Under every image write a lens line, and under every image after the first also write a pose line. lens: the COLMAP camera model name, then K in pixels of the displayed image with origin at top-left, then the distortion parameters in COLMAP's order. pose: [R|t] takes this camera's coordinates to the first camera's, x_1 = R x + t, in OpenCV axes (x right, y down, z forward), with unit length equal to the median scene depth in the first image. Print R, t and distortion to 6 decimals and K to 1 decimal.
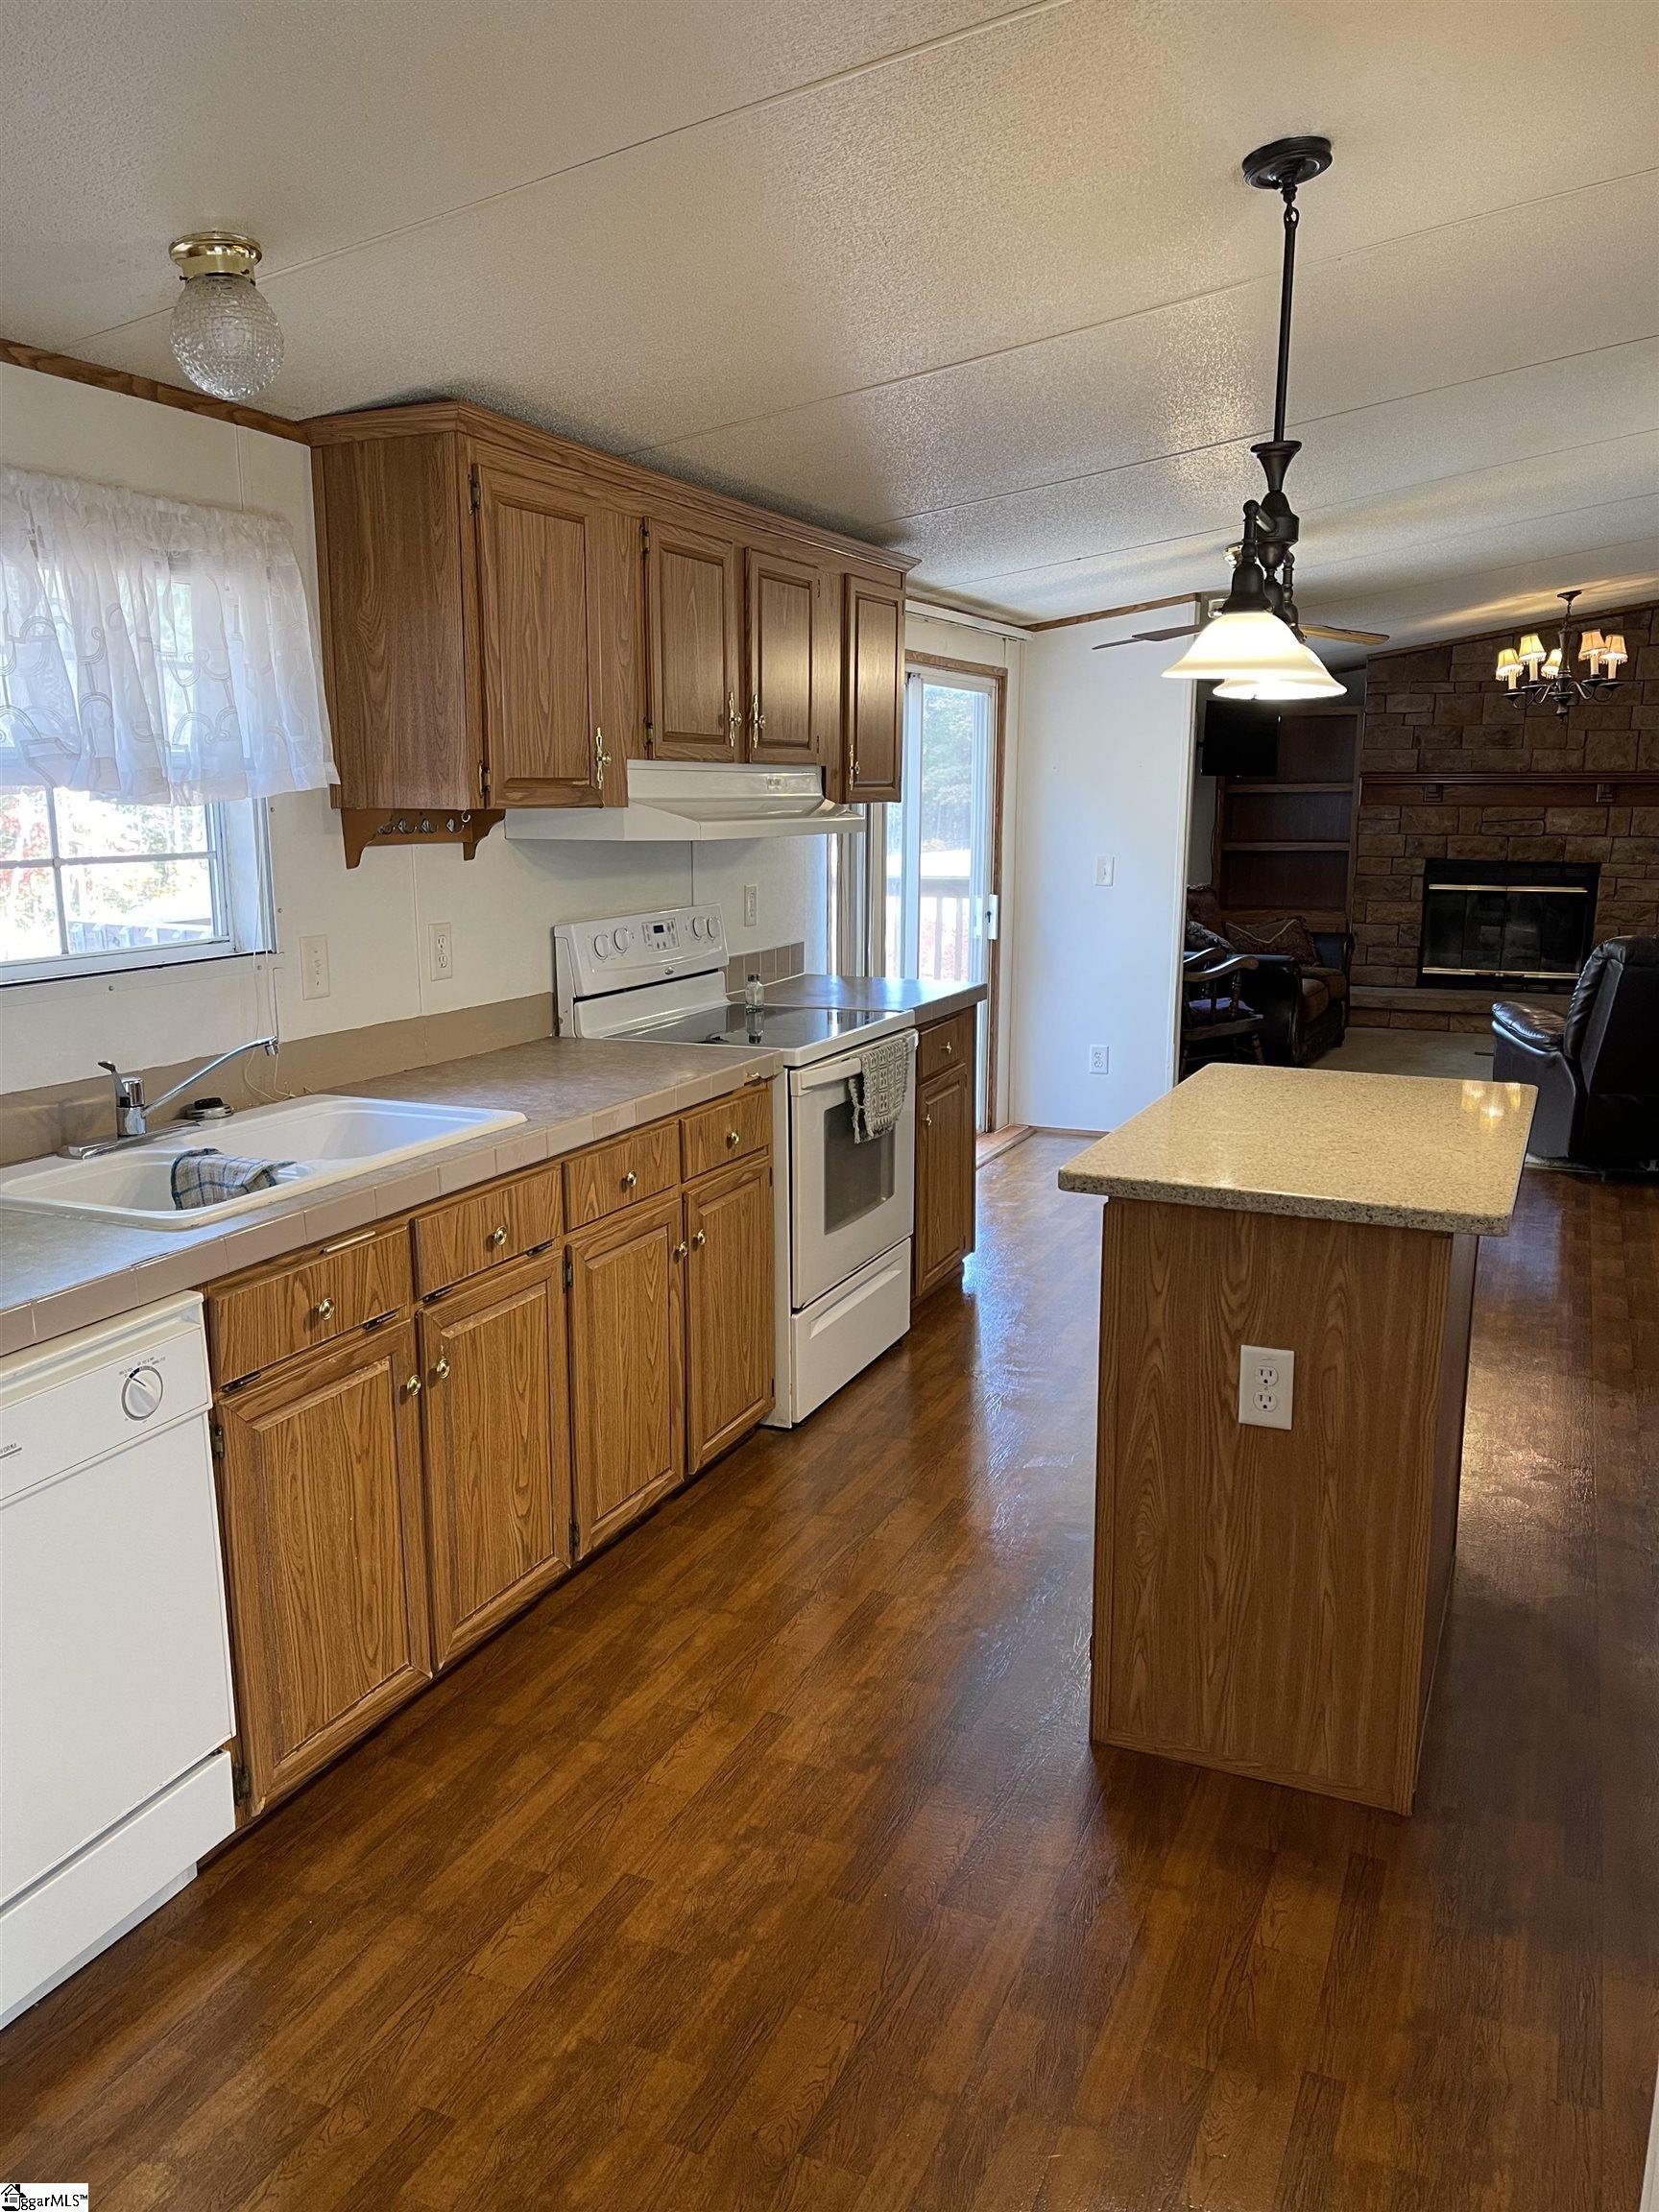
lens RADIAL K [[1687.4, 0, 823.0], [0, 1687.4, 1121.6], [0, 0, 1]] dist [0.058917, -0.072644]
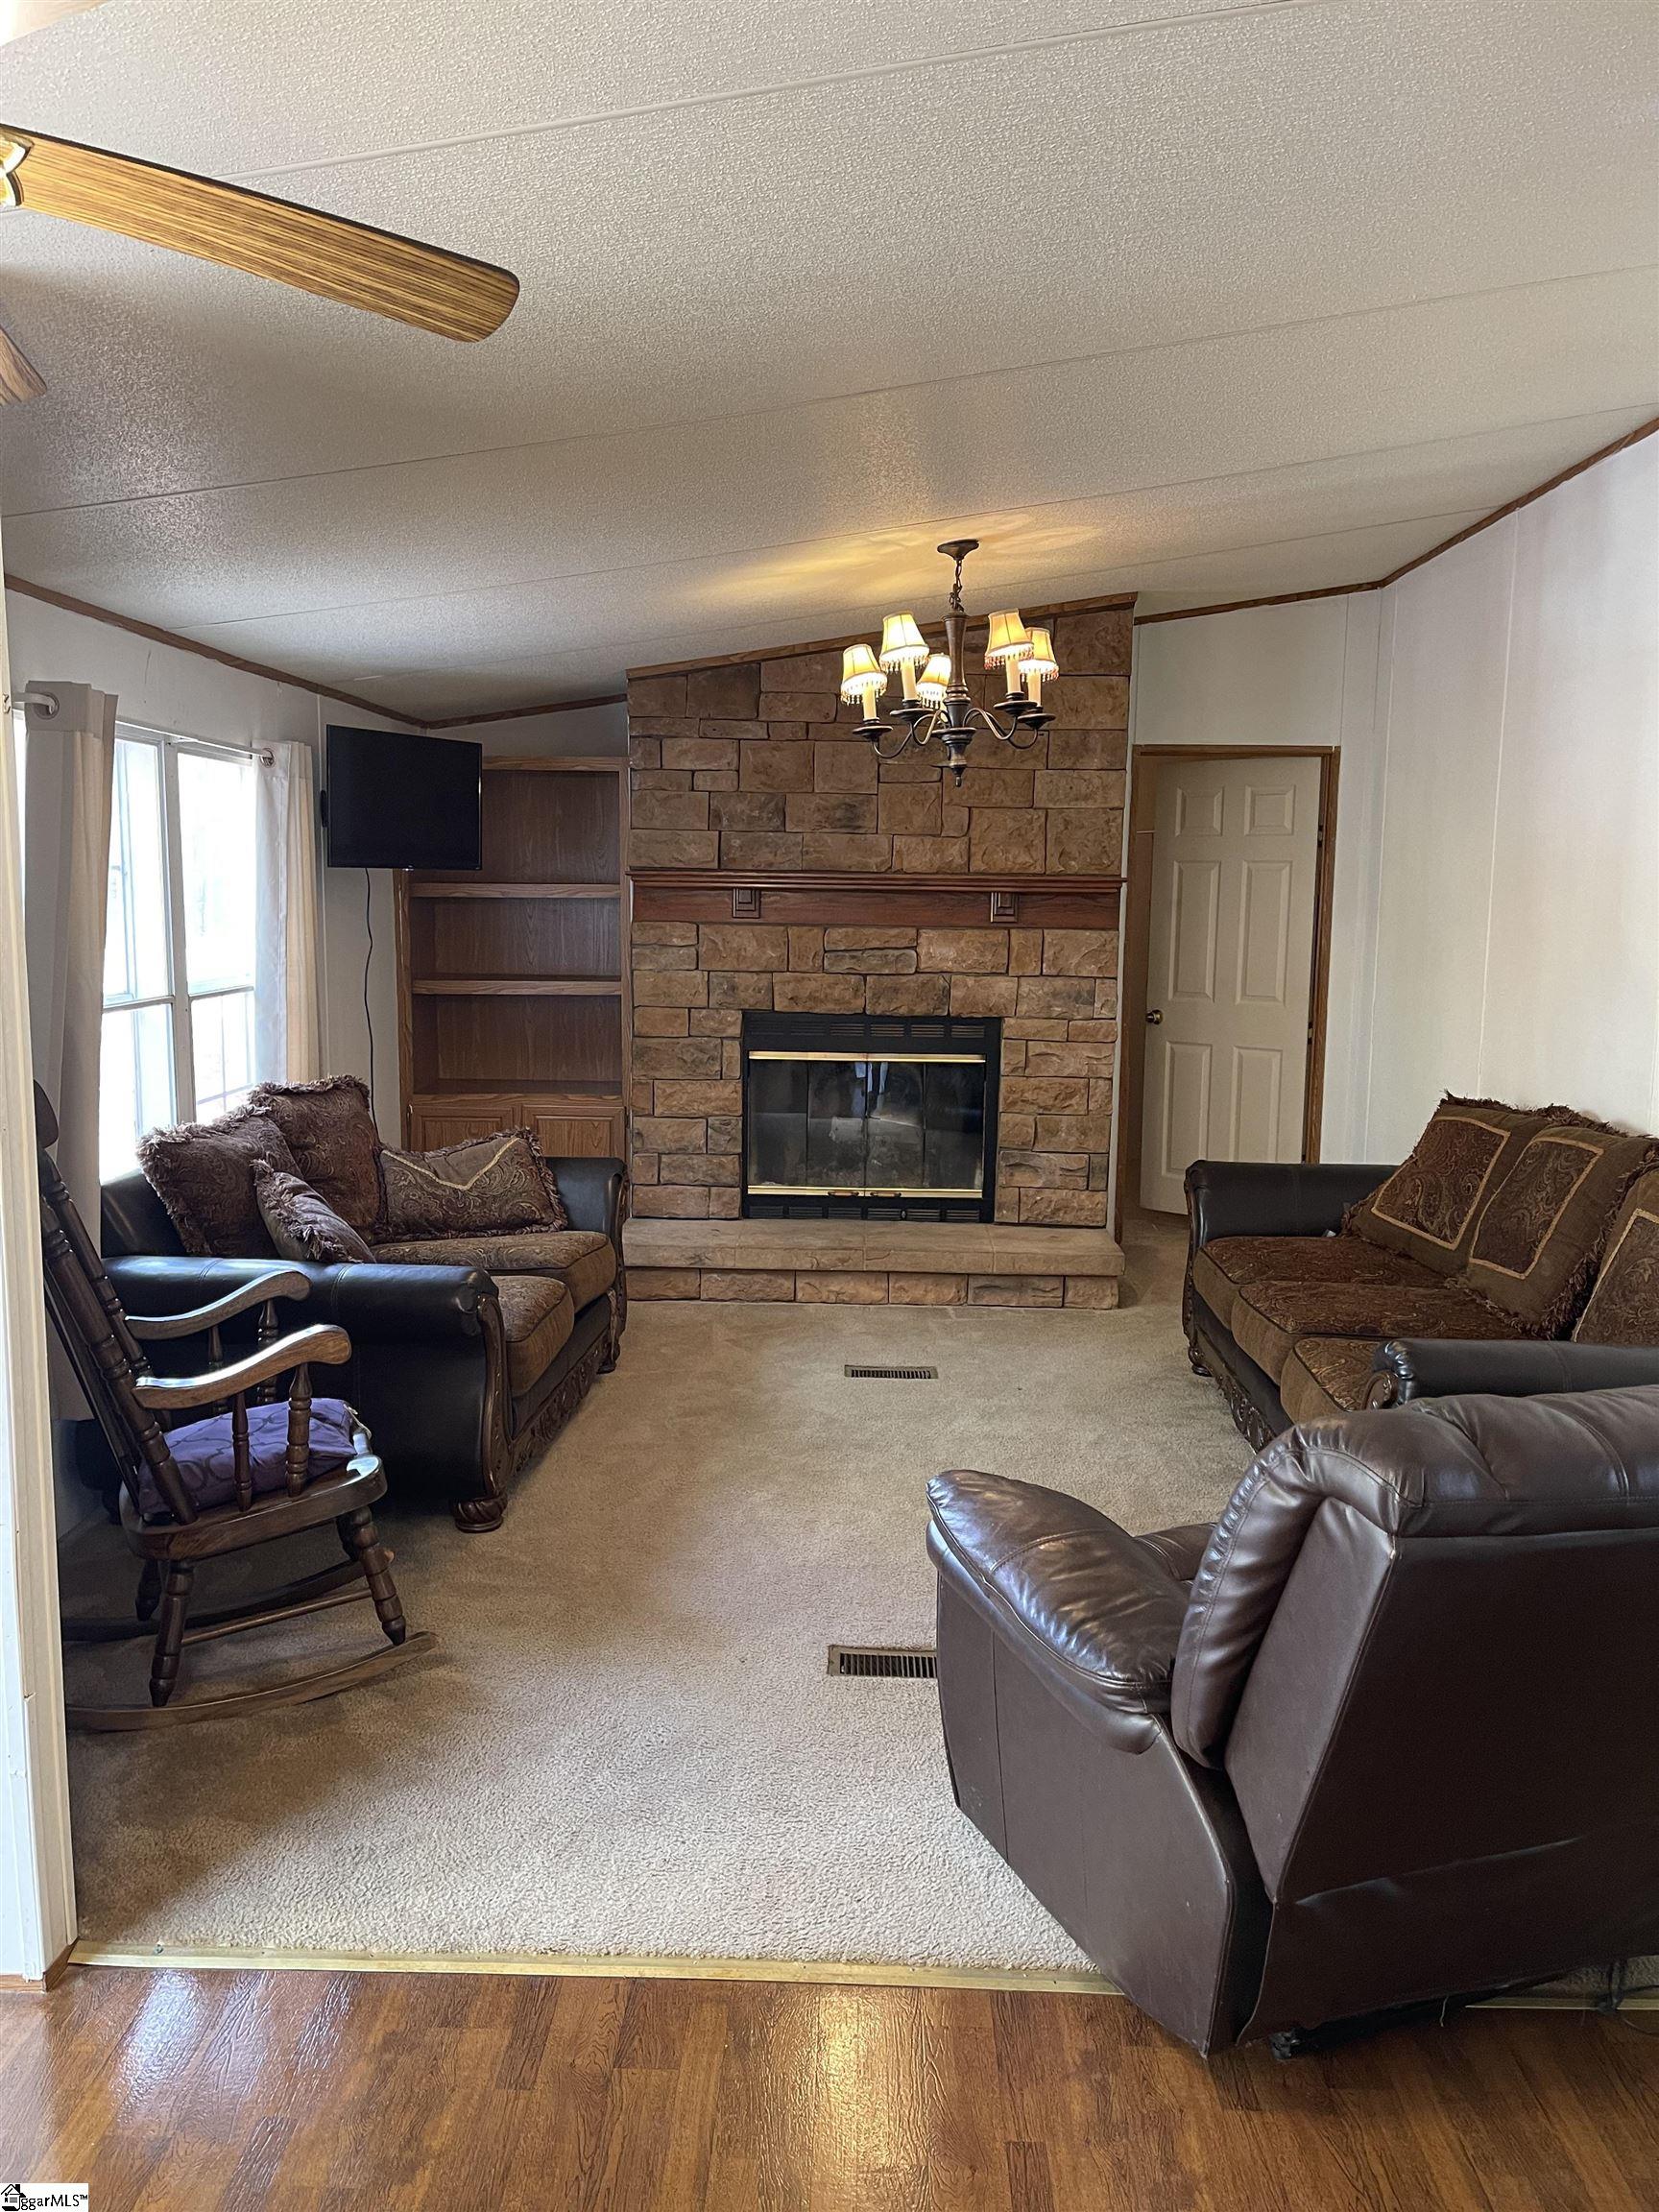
lens RADIAL K [[1687.4, 0, 836.2], [0, 1687.4, 1115.6], [0, 0, 1]] dist [0.058917, -0.072644]
pose [[0.924613, -0.040055, 0.378795, 0.517002], [0.061156, 0.997165, -0.043833, -0.293717], [-0.375966, 0.063694, 0.924442, 1.433190]]
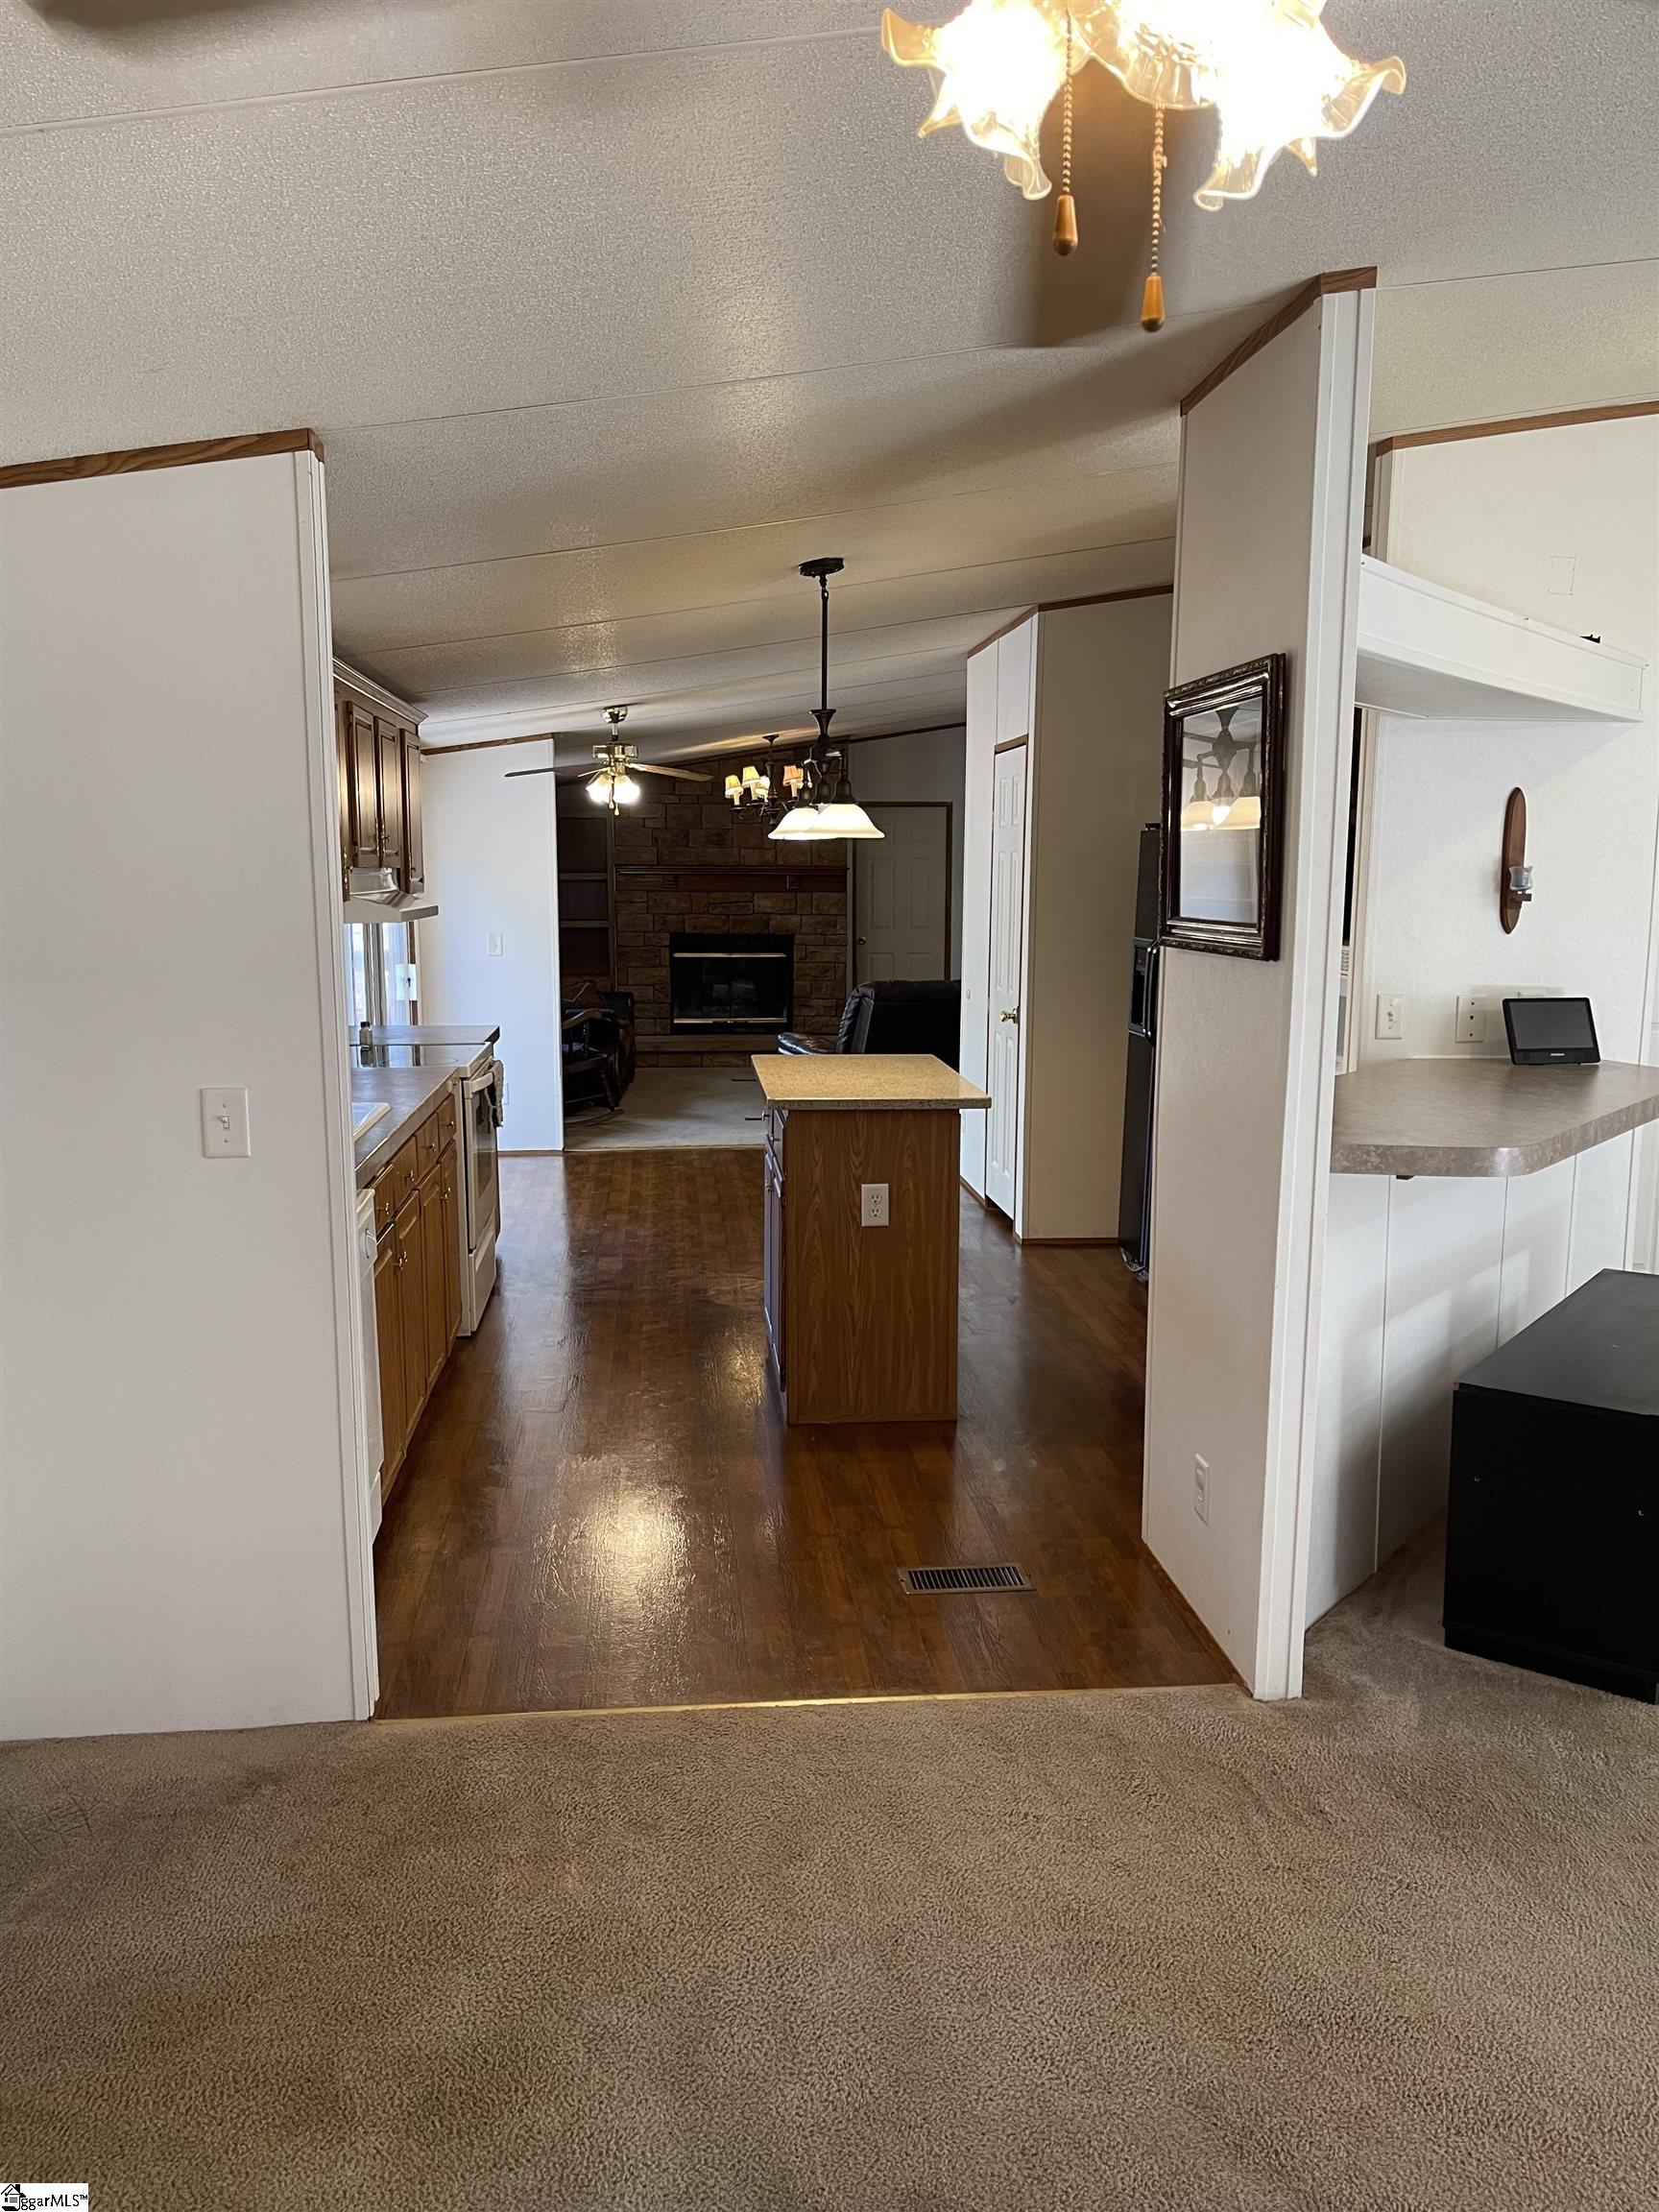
lens RADIAL K [[1687.4, 0, 822.6], [0, 1687.4, 1132.3], [0, 0, 1]] dist [0.058917, -0.072644]
pose [[0.873484, -0.074945, 0.481049, -0.535260], [0.093871, 0.995466, -0.015361, 0.076441], [-0.477717, 0.058574, 0.876559, -0.488642]]
